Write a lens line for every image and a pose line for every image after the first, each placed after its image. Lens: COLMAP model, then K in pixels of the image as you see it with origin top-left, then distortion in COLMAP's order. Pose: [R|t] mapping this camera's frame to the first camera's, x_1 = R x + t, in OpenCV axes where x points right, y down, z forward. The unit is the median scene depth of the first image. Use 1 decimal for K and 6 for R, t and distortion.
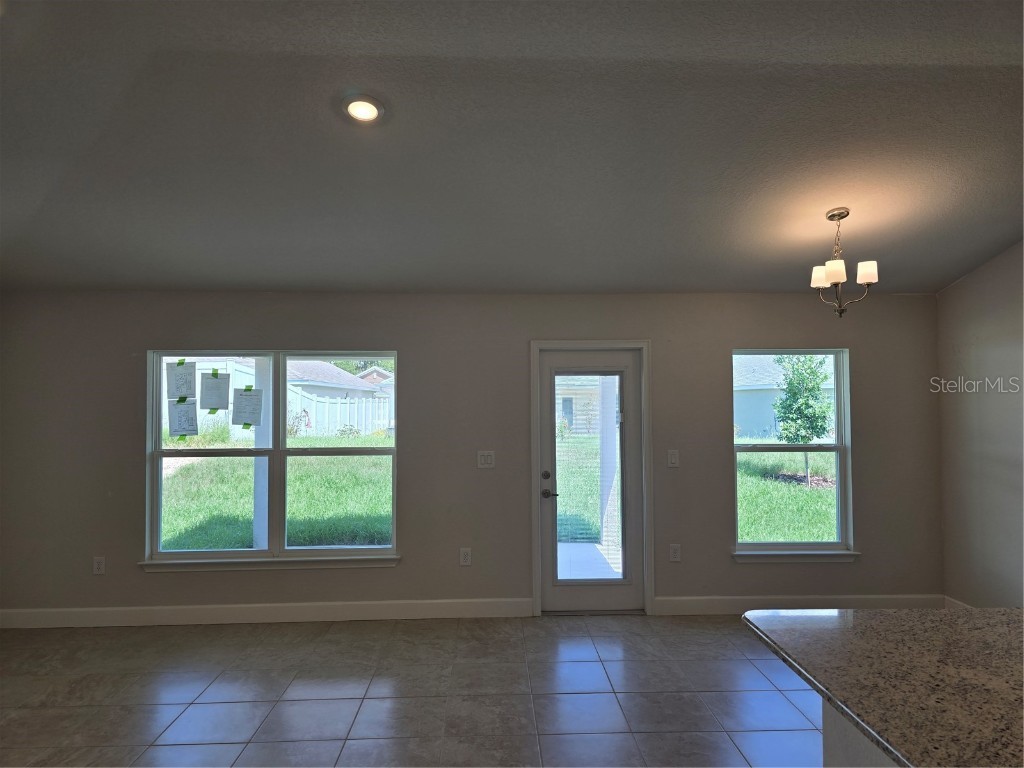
lens RADIAL K [[680.2, 0, 512.0], [0, 680.2, 384.0], [0, 0, 1]] dist [0.052530, -0.000192]
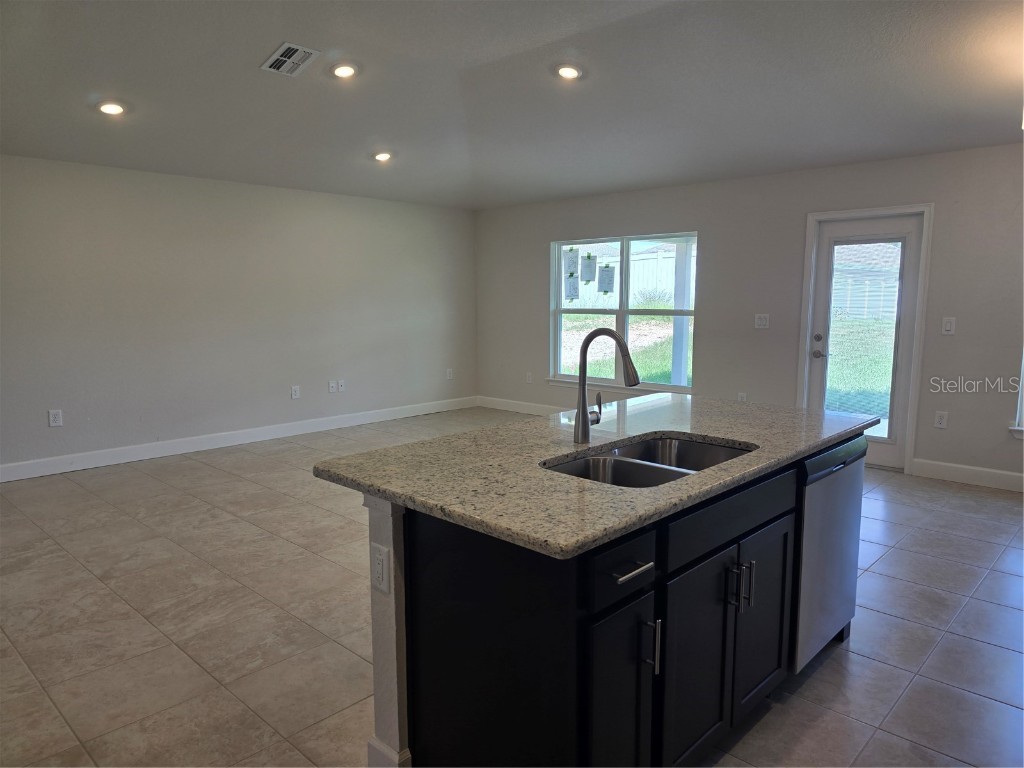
lens RADIAL K [[692.5, 0, 512.7], [0, 692.5, 388.0], [0, 0, 1]] dist [0.048337, -0.046562]
pose [[0.696268, 0.098509, -0.710990, 0.519124], [0.020393, 0.987423, 0.156779, 0.026818], [0.717492, -0.123659, 0.685502, -0.143594]]
